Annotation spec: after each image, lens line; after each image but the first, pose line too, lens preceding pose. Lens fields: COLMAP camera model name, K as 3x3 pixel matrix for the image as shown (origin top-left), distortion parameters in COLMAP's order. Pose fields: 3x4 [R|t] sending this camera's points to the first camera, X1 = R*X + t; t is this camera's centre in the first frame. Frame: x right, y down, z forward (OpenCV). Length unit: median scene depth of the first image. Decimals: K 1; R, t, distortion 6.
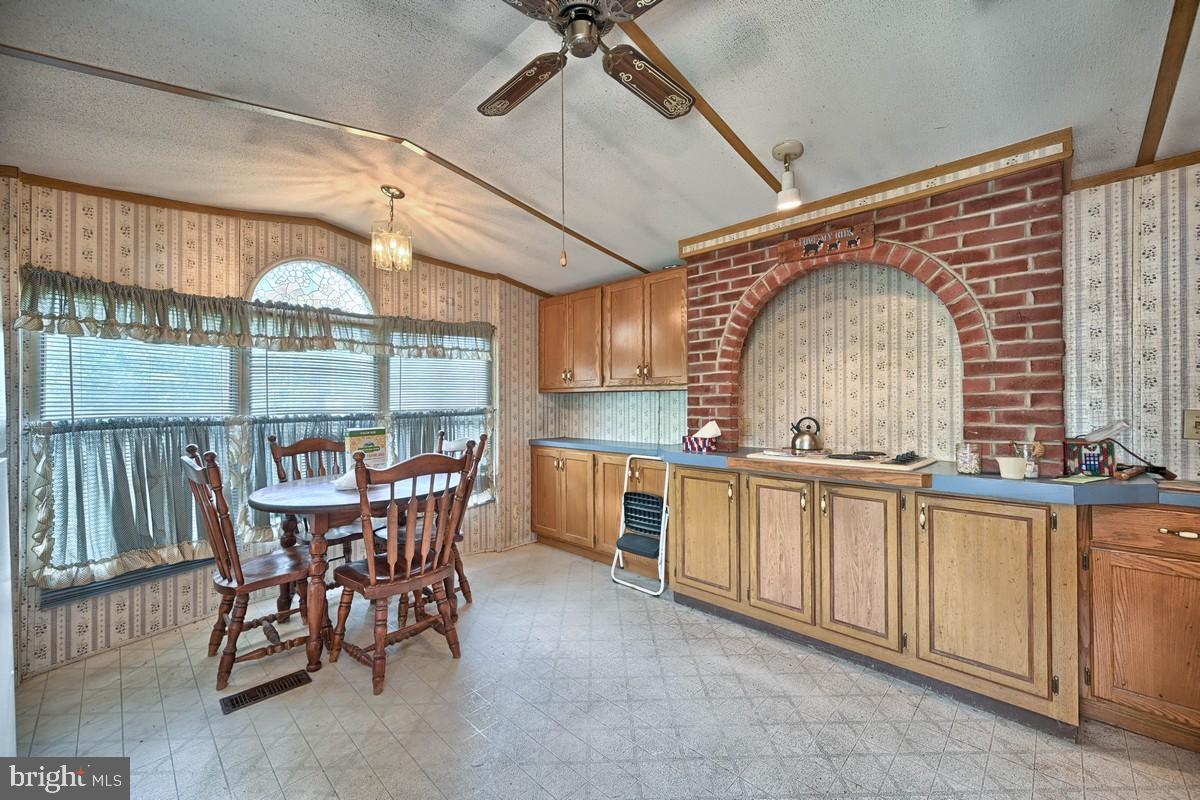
lens RADIAL K [[478.8, 0, 600.0], [0, 478.8, 400.0], [0, 0, 1]] dist [0.000153, -0.000018]
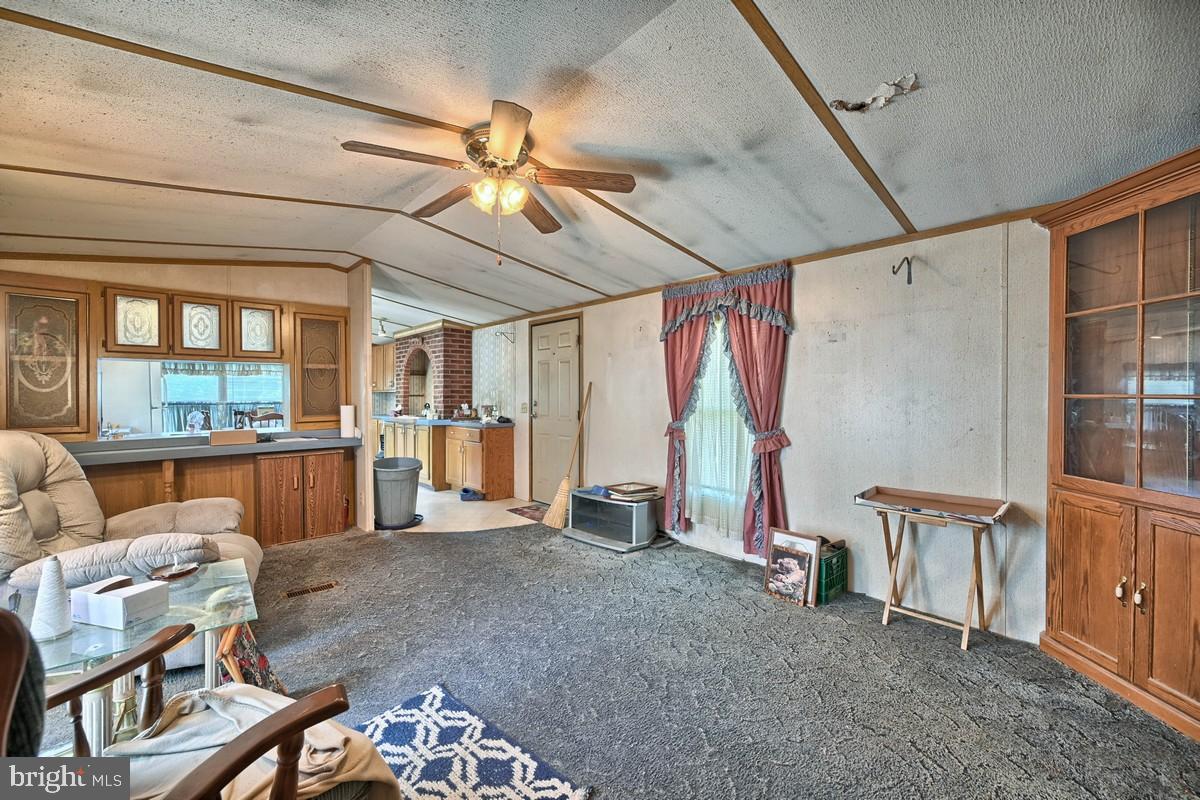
lens RADIAL K [[478.8, 0, 600.0], [0, 478.8, 400.0], [0, 0, 1]] dist [0.000153, -0.000018]
pose [[0.999010, 0.006107, -0.044075, 1.432465], [-0.005714, 0.999943, 0.009038, -0.010318], [0.044127, -0.008778, 0.998987, -1.529198]]
